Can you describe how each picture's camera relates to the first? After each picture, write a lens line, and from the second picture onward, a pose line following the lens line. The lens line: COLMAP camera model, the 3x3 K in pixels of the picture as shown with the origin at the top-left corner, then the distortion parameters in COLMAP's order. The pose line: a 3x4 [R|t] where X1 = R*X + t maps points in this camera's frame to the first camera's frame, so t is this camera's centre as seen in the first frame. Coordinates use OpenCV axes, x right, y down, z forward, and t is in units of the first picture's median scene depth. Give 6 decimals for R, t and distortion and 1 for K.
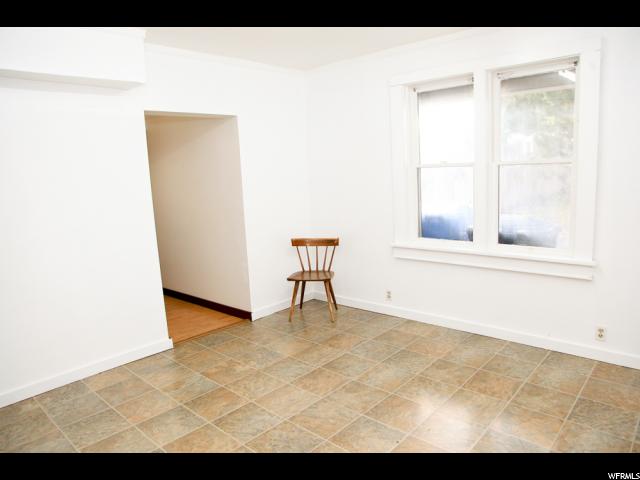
lens RADIAL K [[447.9, 0, 320.0], [0, 447.9, 240.0], [0, 0, 1]] dist [-0.064517, 0.002445]
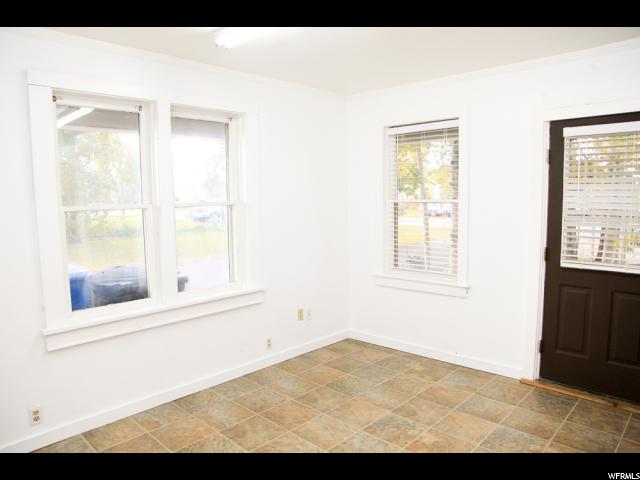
lens RADIAL K [[447.9, 0, 320.0], [0, 447.9, 240.0], [0, 0, 1]] dist [-0.064517, 0.002445]
pose [[0.011195, -0.056051, 0.998365, -0.553577], [0.167921, 0.984354, 0.053381, -0.108110], [-0.985737, 0.167049, 0.020432, 0.730758]]
